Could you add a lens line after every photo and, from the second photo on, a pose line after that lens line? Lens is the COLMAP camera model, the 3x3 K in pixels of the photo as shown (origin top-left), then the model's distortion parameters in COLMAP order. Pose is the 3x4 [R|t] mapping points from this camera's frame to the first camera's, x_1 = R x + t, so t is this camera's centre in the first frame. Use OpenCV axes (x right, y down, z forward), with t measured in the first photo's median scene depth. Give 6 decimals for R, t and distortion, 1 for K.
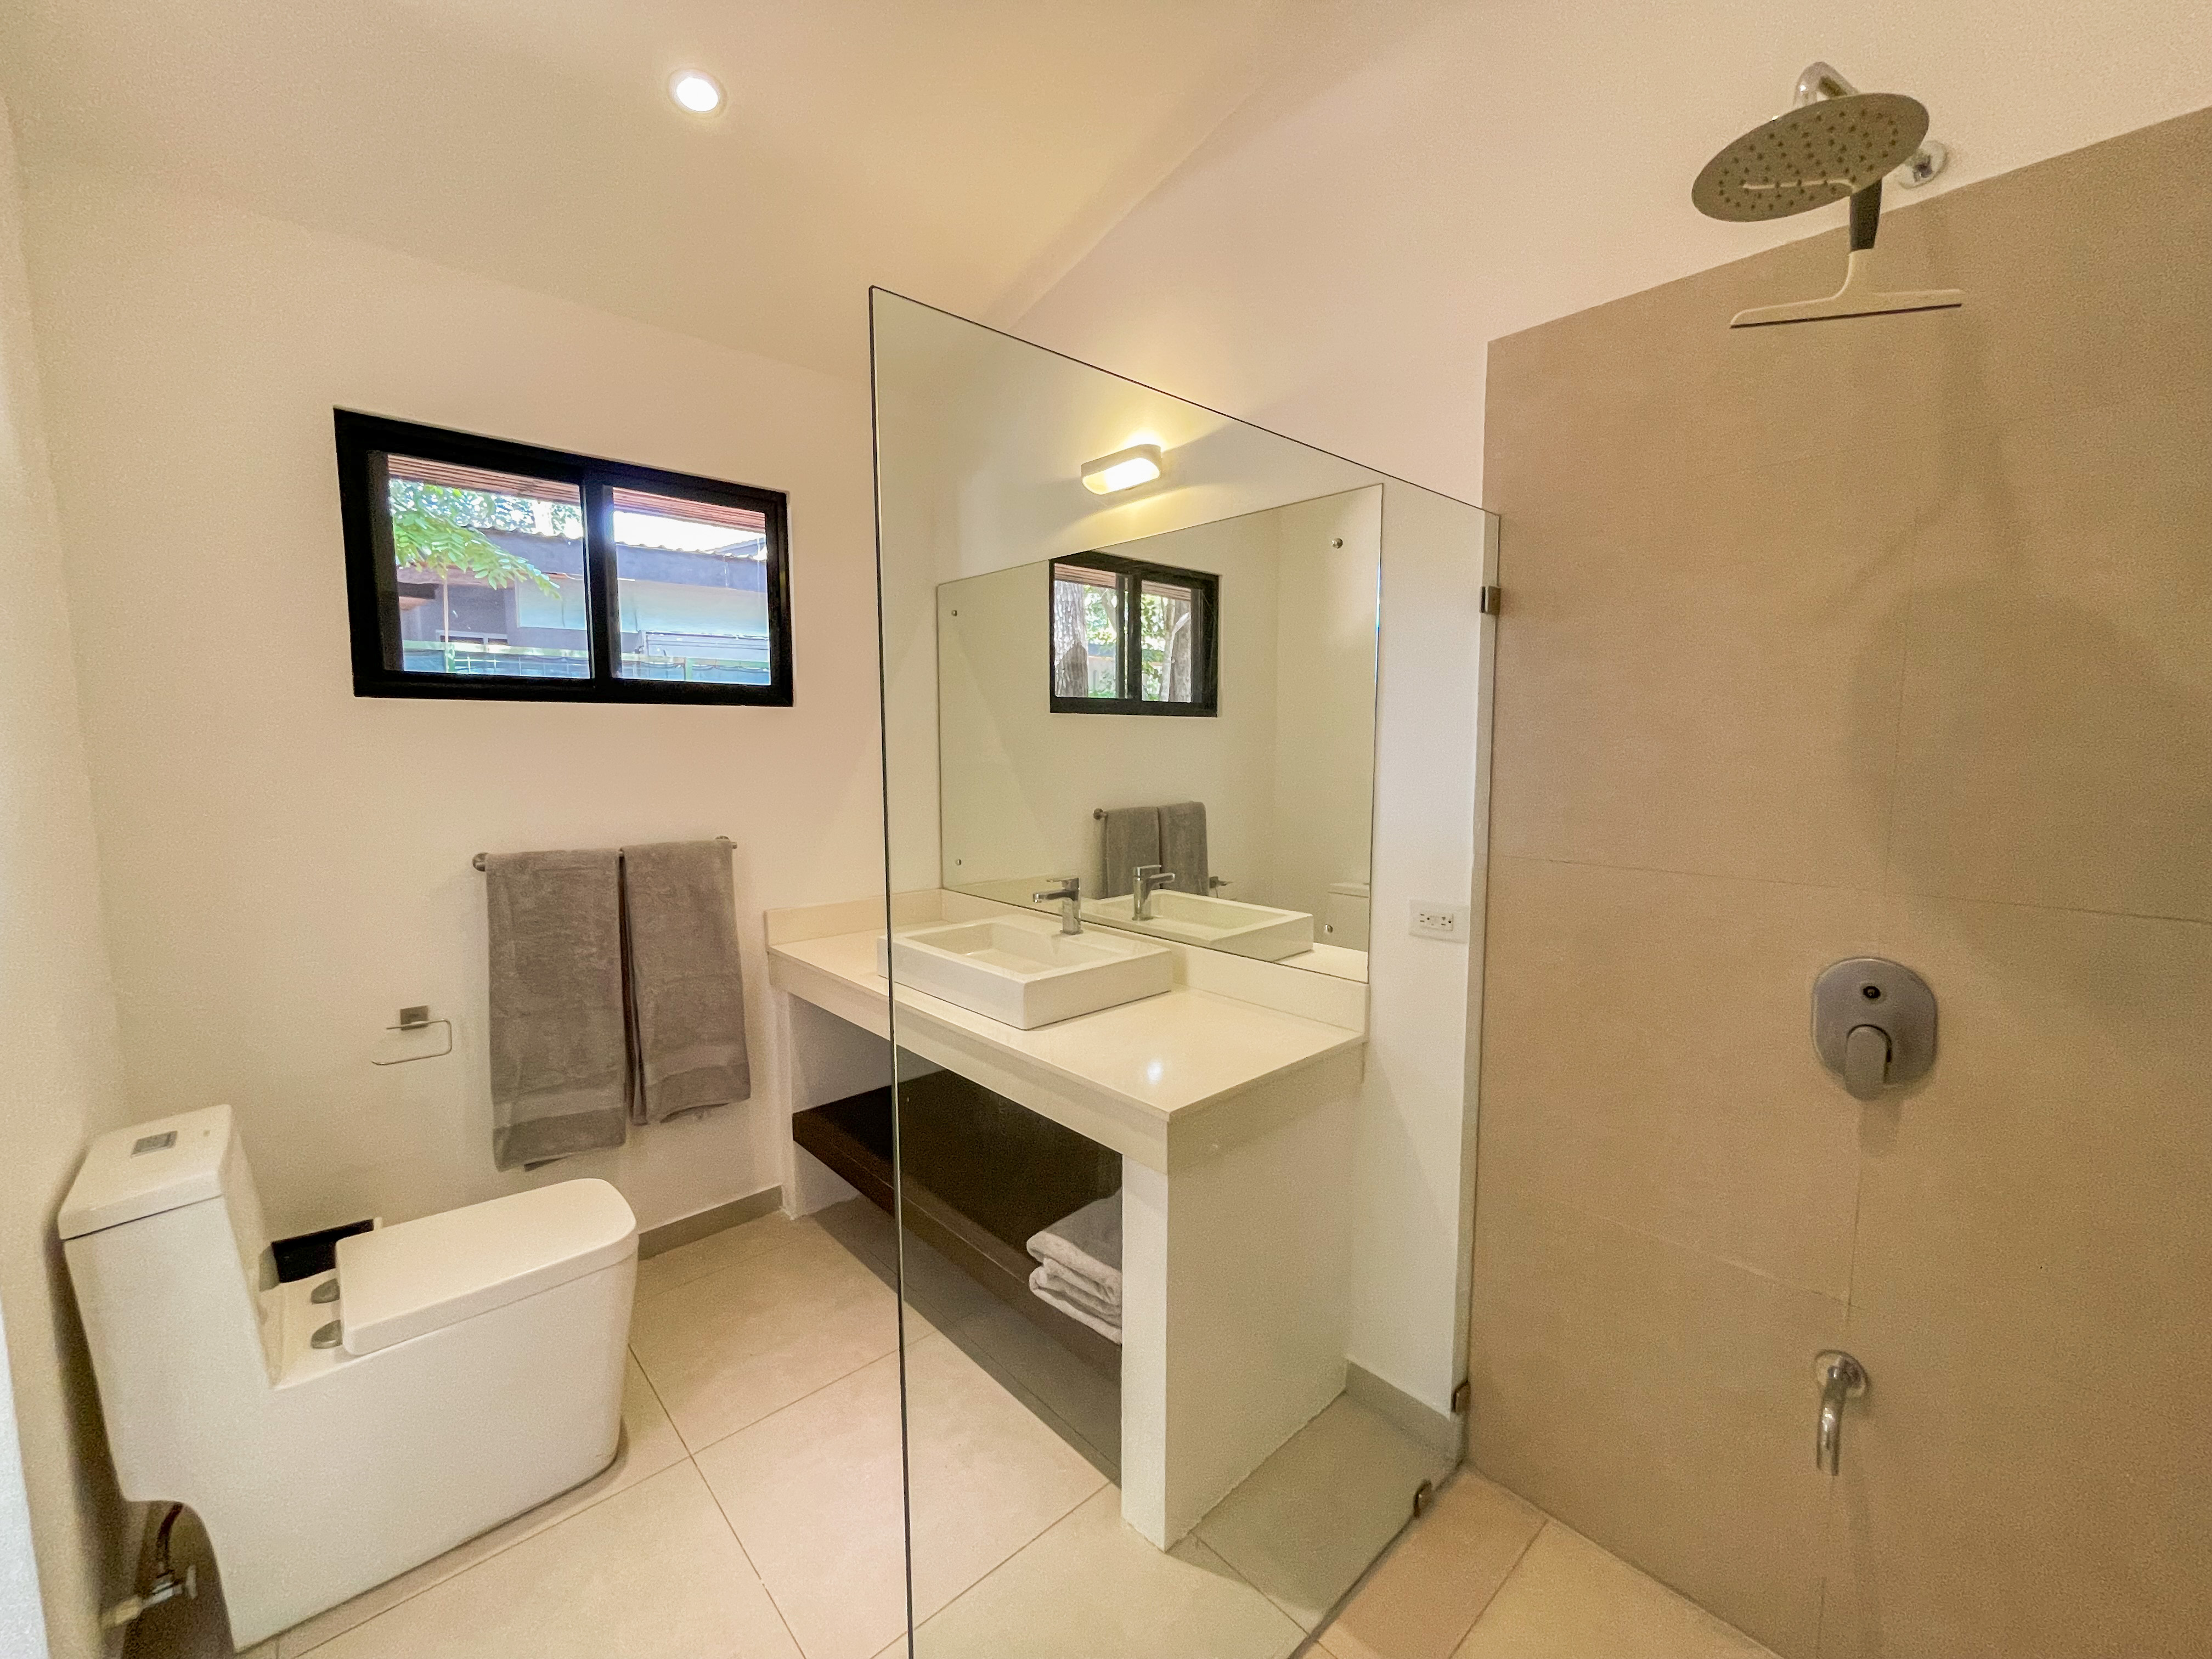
lens RADIAL K [[896.1, 0, 1107.9], [0, 896.1, 830.0], [0, 0, 1]] dist [-0.001562, -0.000404]
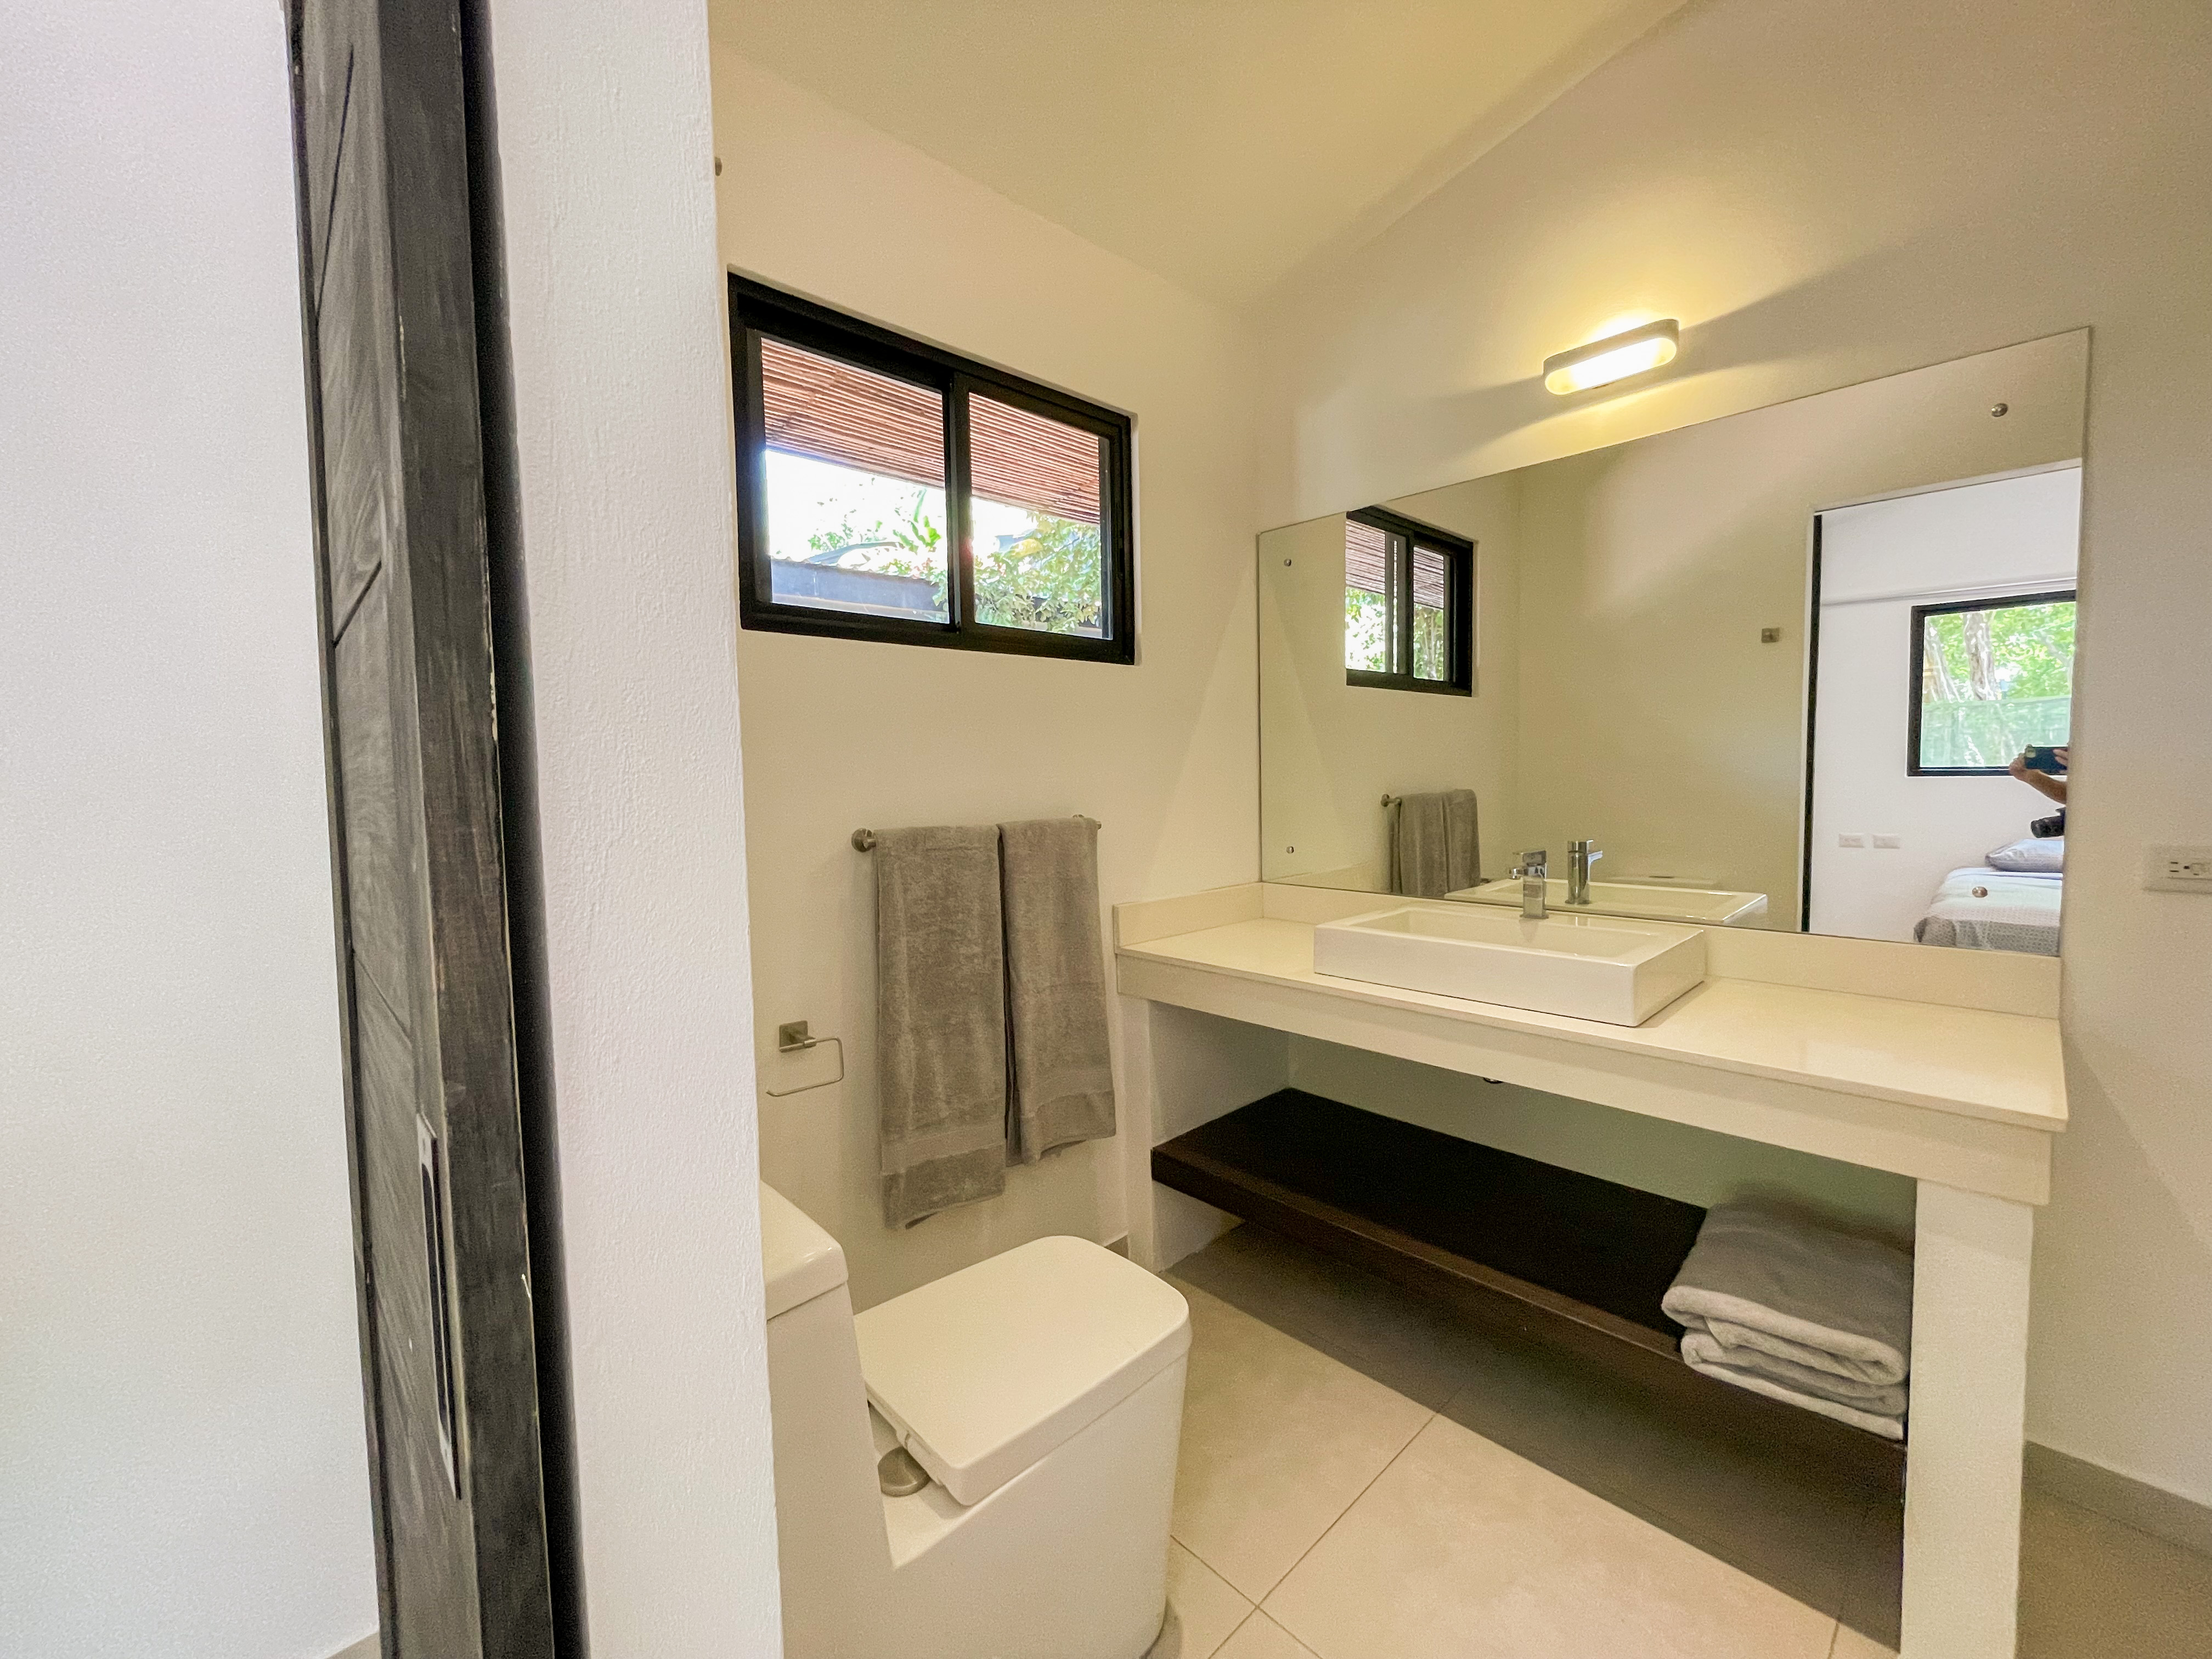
lens RADIAL K [[896.1, 0, 1102.3], [0, 896.1, 826.9], [0, 0, 1]] dist [-0.001562, -0.000404]
pose [[0.999593, -0.021909, 0.018289, -0.465046], [0.022626, 0.998946, -0.039949, 0.056752], [-0.017394, 0.040346, 0.999034, 0.177563]]
